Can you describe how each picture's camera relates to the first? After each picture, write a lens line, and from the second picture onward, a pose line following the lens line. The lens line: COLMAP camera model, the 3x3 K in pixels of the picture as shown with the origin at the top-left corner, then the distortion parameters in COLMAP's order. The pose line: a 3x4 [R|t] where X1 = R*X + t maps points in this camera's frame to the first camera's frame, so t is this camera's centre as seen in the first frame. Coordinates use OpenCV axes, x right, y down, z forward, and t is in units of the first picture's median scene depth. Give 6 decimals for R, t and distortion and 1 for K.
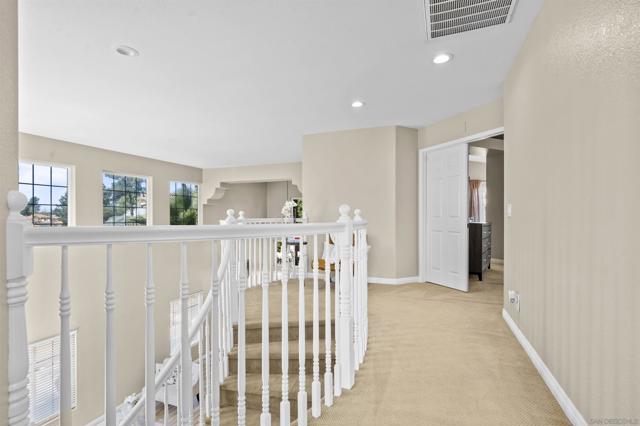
lens RADIAL K [[308.7, 0, 319.8], [0, 308.7, 215.6], [0, 0, 1]] dist [-0.001450, 0.000894]
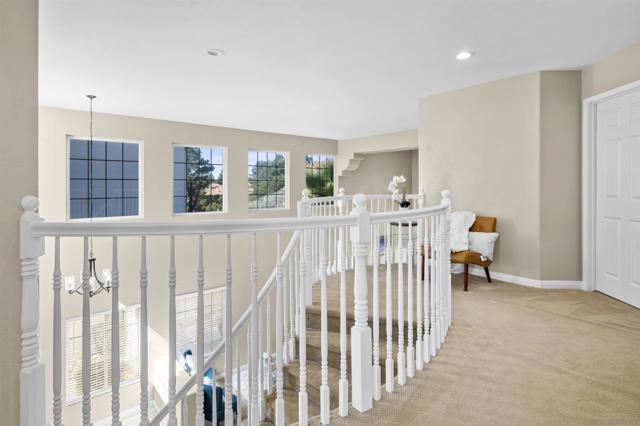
lens RADIAL K [[332.1, 0, 317.7], [0, 332.1, 183.3], [0, 0, 1]] dist [0.007749, -0.001793]
pose [[0.877453, -0.000916, -0.479661, 0.202464], [0.000461, 0.999999, -0.001065, -0.031061], [0.479662, 0.000713, 0.877453, 0.065426]]
